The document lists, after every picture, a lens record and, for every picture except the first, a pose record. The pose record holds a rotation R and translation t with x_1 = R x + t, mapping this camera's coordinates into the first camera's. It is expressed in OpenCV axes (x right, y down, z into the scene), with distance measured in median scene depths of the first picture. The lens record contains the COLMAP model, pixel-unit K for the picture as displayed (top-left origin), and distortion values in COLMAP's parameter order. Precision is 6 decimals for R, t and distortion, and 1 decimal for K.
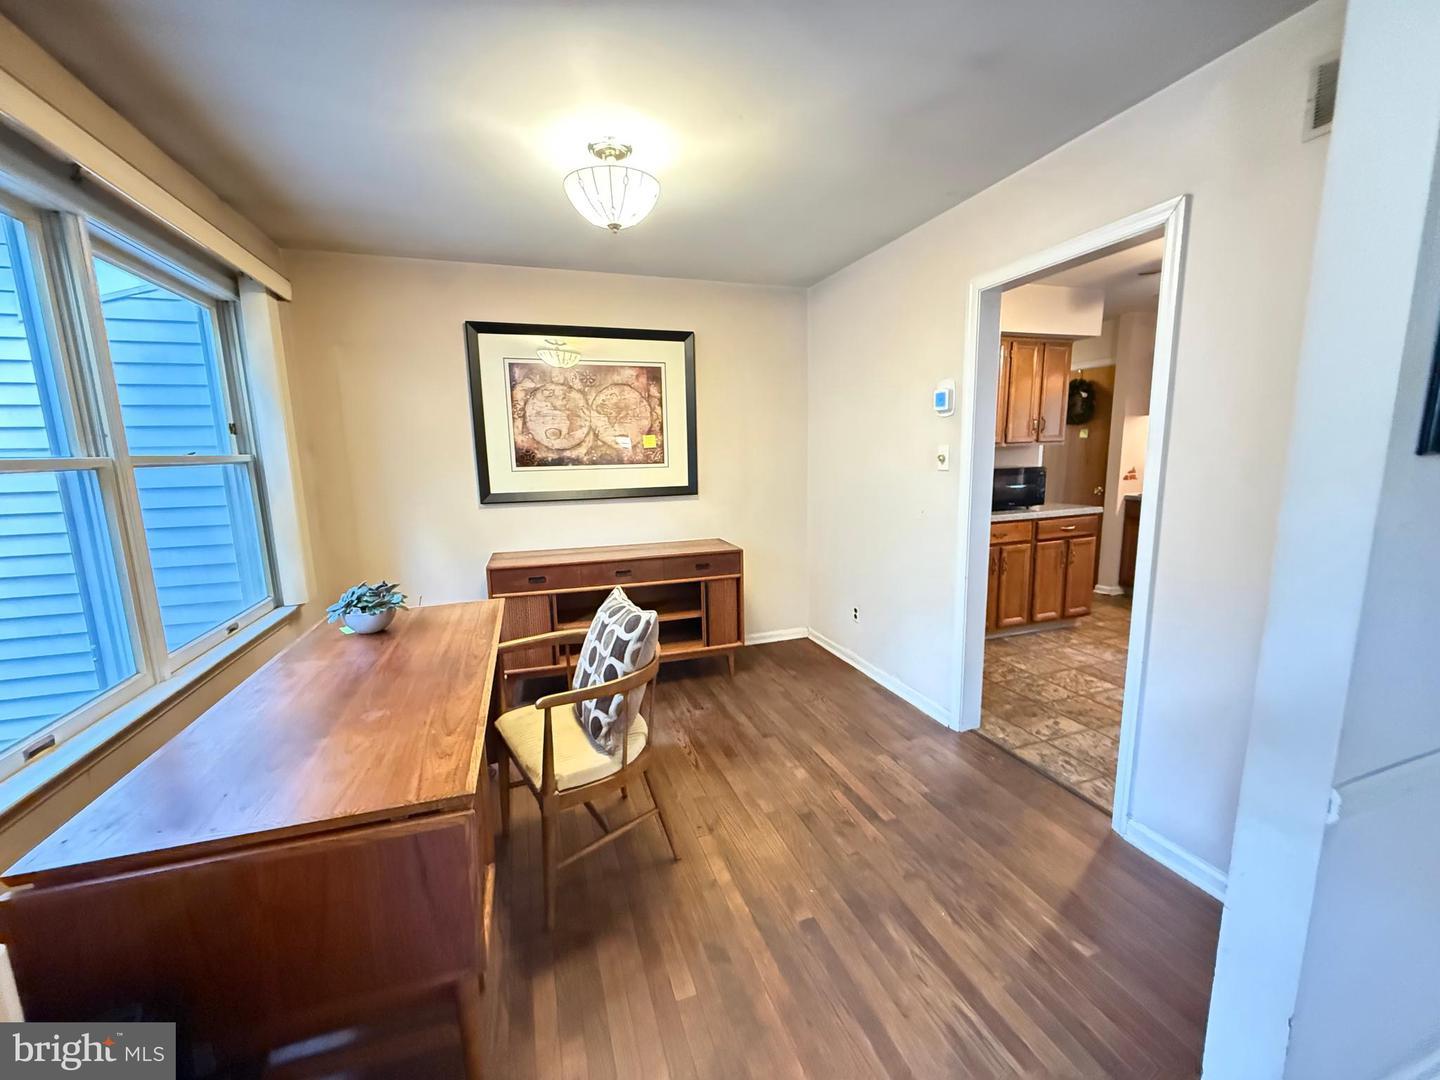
lens RADIAL K [[574.4, 0, 716.0], [0, 574.4, 539.5], [0, 0, 1]] dist [-0.000715, -0.000062]
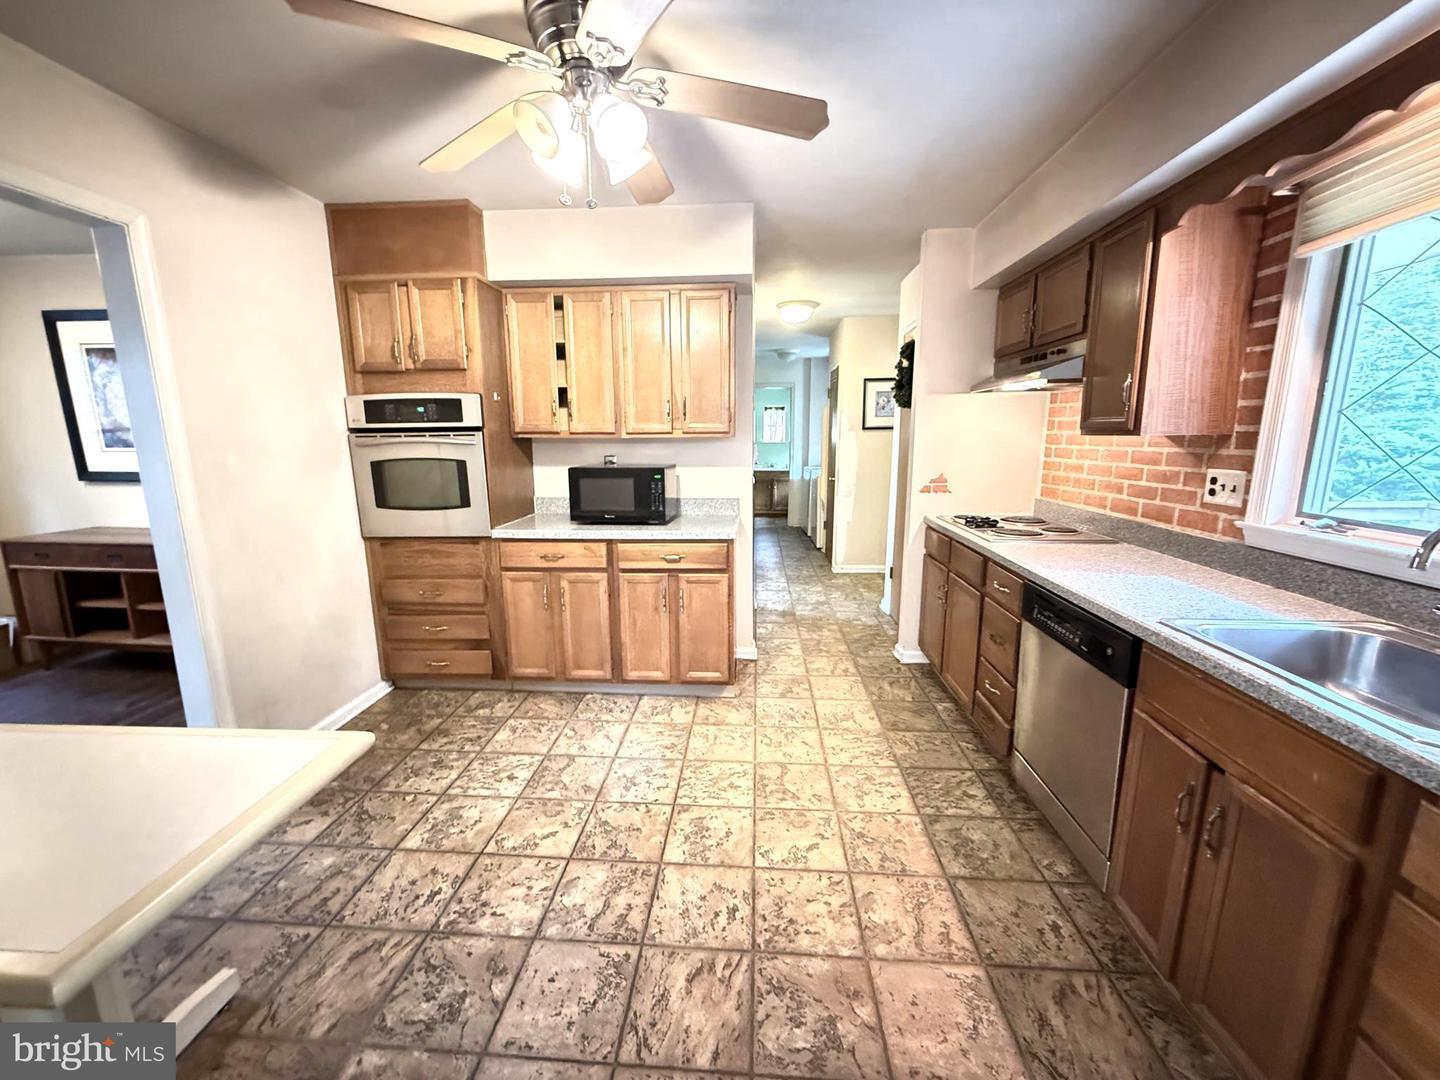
lens RADIAL K [[574.4, 0, 716.0], [0, 574.4, 539.5], [0, 0, 1]] dist [-0.000715, -0.000062]
pose [[0.922896, 0.088638, -0.374709, 1.091051], [-0.076727, 0.995962, 0.046621, -0.092154], [0.377328, -0.014276, 0.925970, 0.439247]]
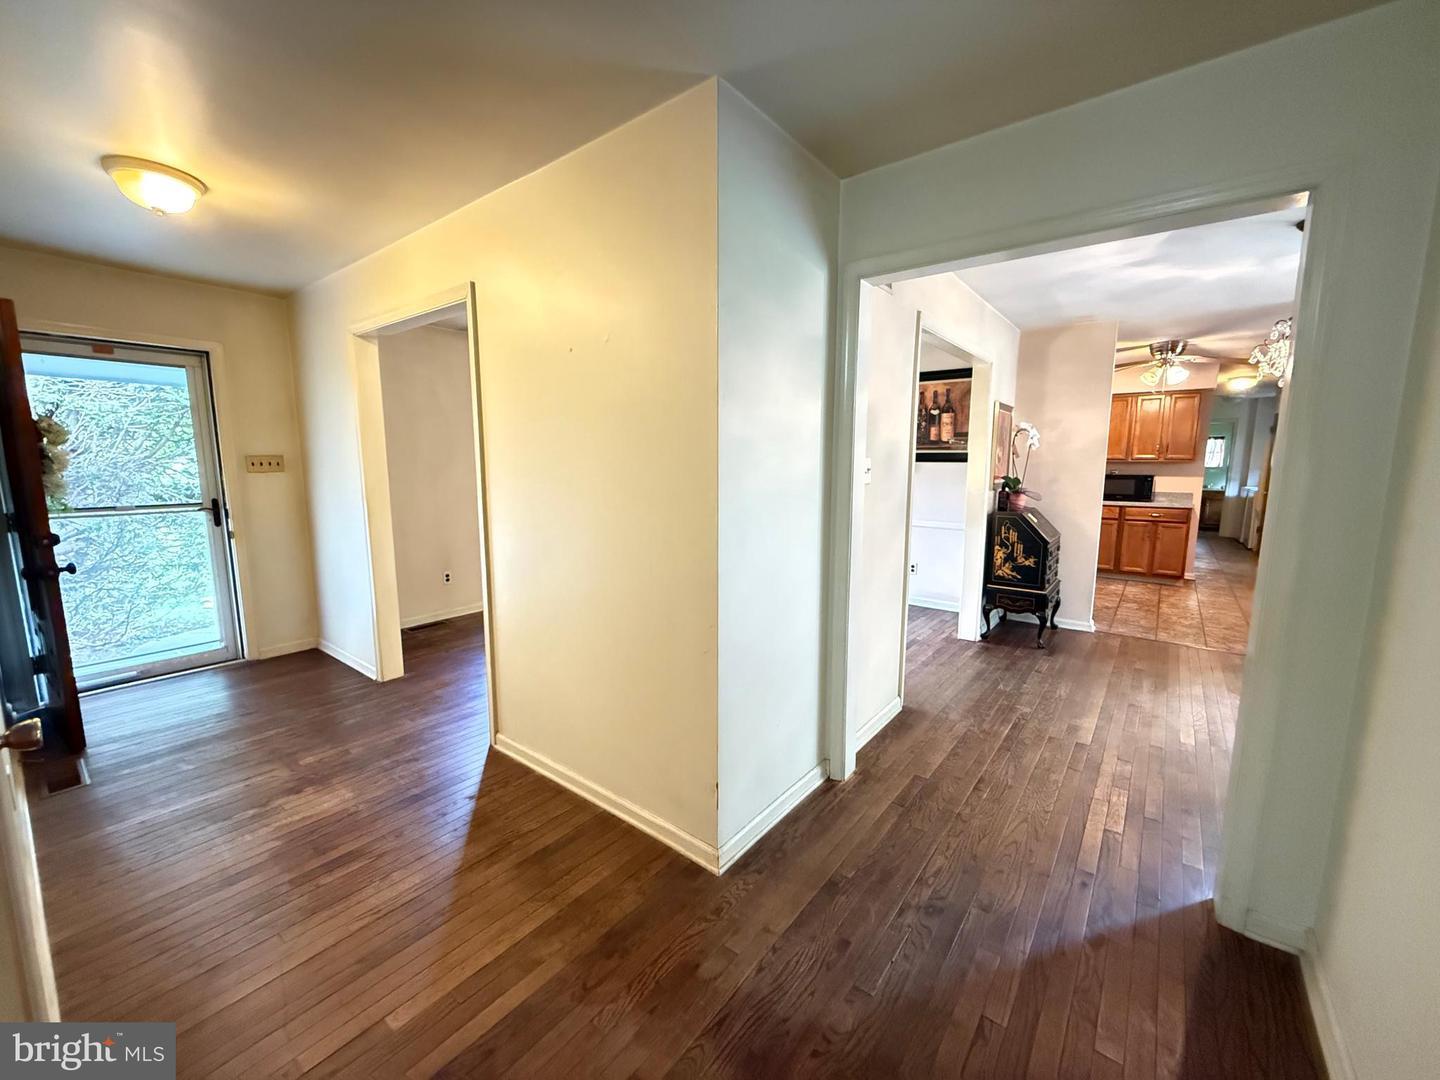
lens RADIAL K [[574.4, 0, 716.0], [0, 574.4, 539.5], [0, 0, 1]] dist [-0.000715, -0.000062]
pose [[0.548724, 0.146889, -0.822998, 1.475171], [-0.147471, 0.986013, 0.077660, 0.118132], [0.822894, 0.078755, 0.562711, -0.999862]]
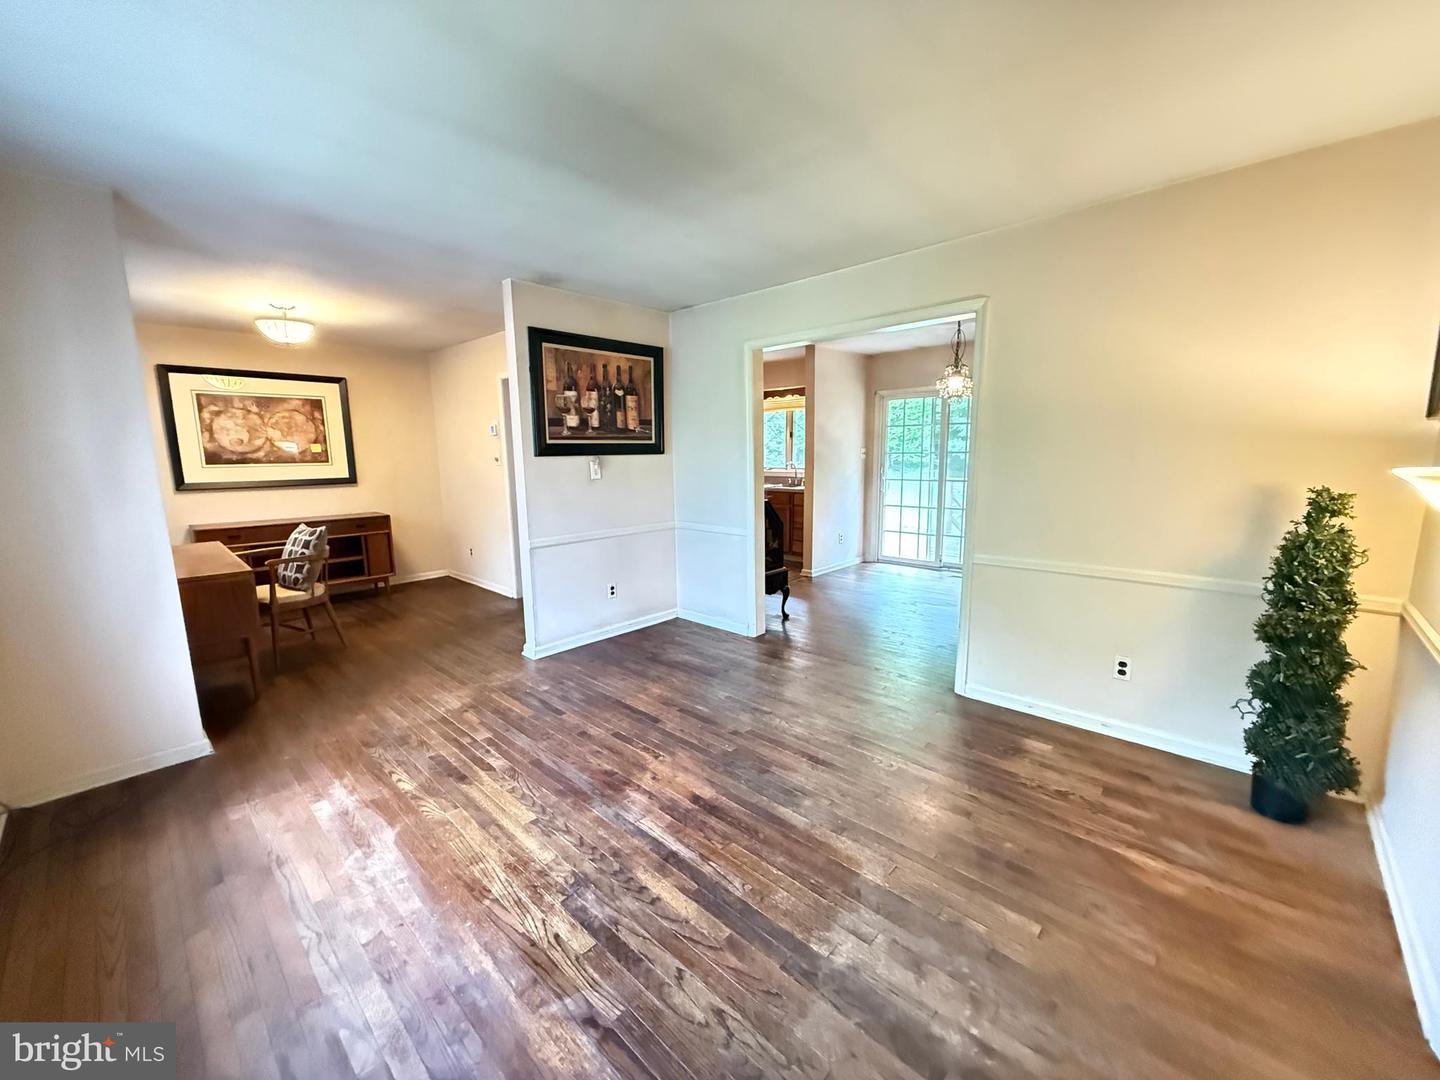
lens RADIAL K [[574.4, 0, 716.0], [0, 574.4, 539.5], [0, 0, 1]] dist [-0.000715, -0.000062]
pose [[0.882549, -0.061909, 0.466127, 0.098920], [0.065623, 0.997810, 0.008276, 0.132213], [-0.465618, 0.023285, 0.884679, -0.861449]]
